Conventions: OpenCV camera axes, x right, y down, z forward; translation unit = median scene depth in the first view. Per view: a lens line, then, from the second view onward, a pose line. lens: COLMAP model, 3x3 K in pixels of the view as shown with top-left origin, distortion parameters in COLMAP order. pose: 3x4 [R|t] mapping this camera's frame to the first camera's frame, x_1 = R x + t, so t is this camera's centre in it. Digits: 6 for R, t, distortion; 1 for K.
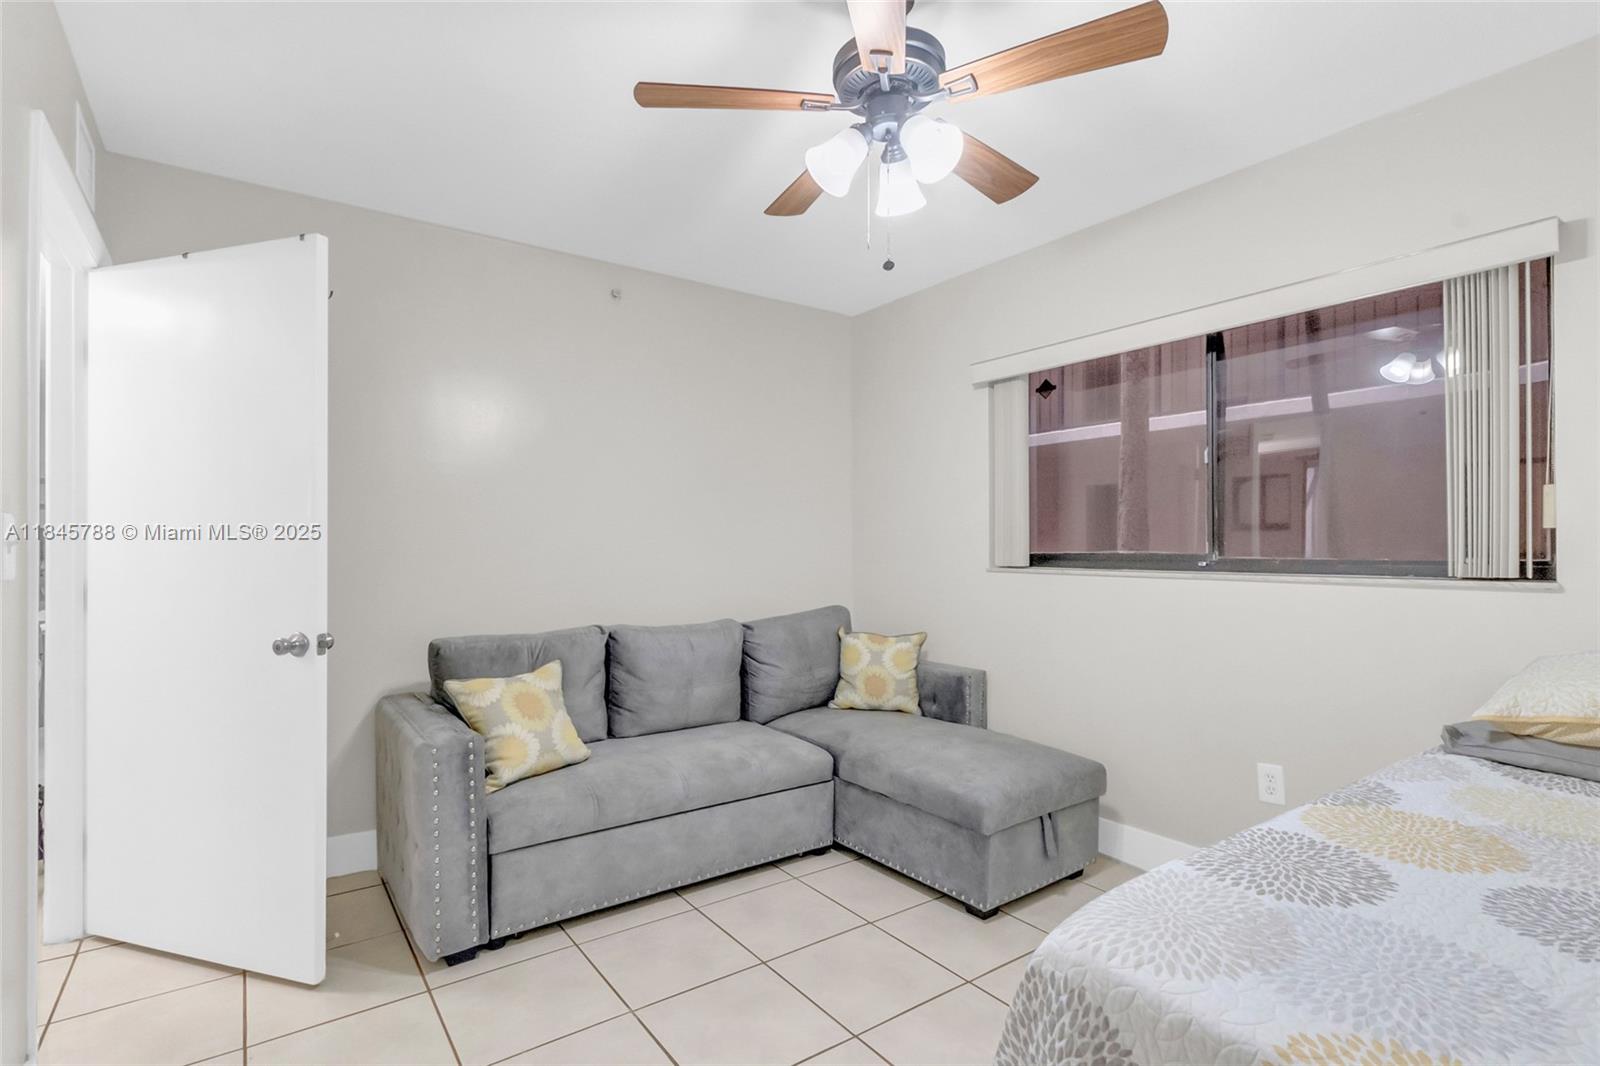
lens RADIAL K [[770.1, 0, 784.9], [0, 770.1, 543.1], [0, 0, 1]] dist [0.001815, -0.000419]
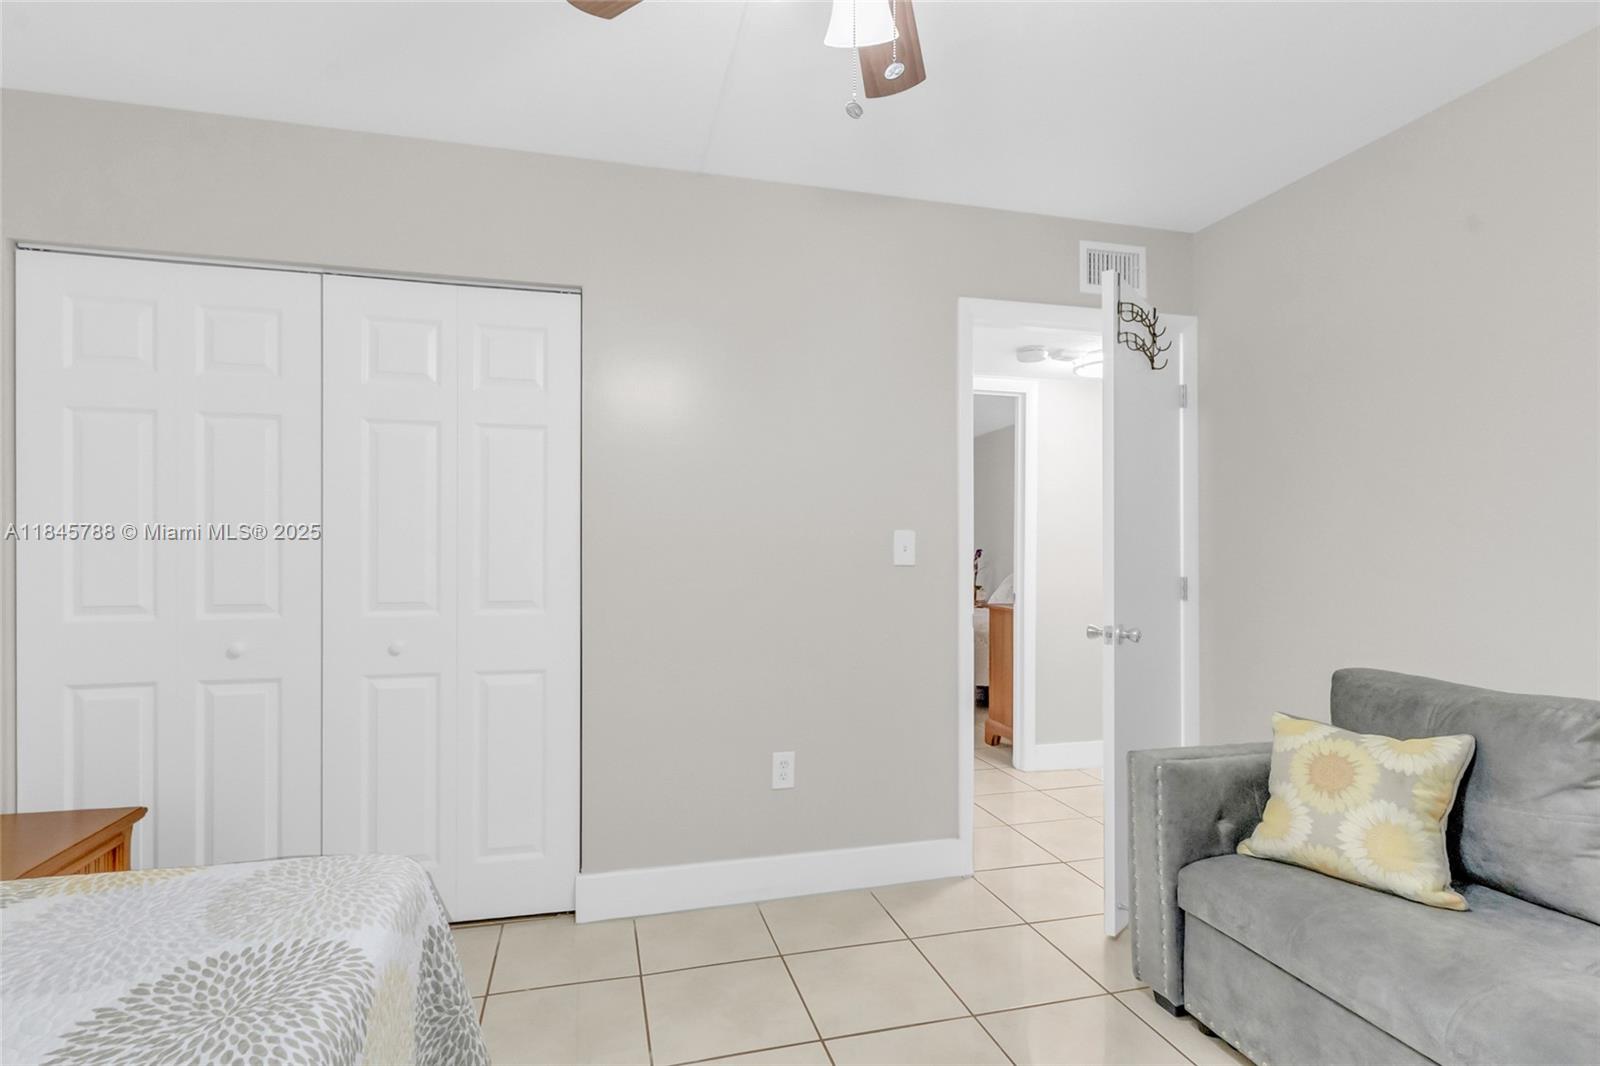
lens RADIAL K [[770.1, 0, 787.7], [0, 770.1, 535.8], [0, 0, 1]] dist [0.001815, -0.000419]
pose [[-0.349366, -0.015553, -0.936857, 0.785825], [0.001319, 0.999853, -0.017091, 0.005914], [0.936985, -0.007207, -0.349294, 1.204815]]
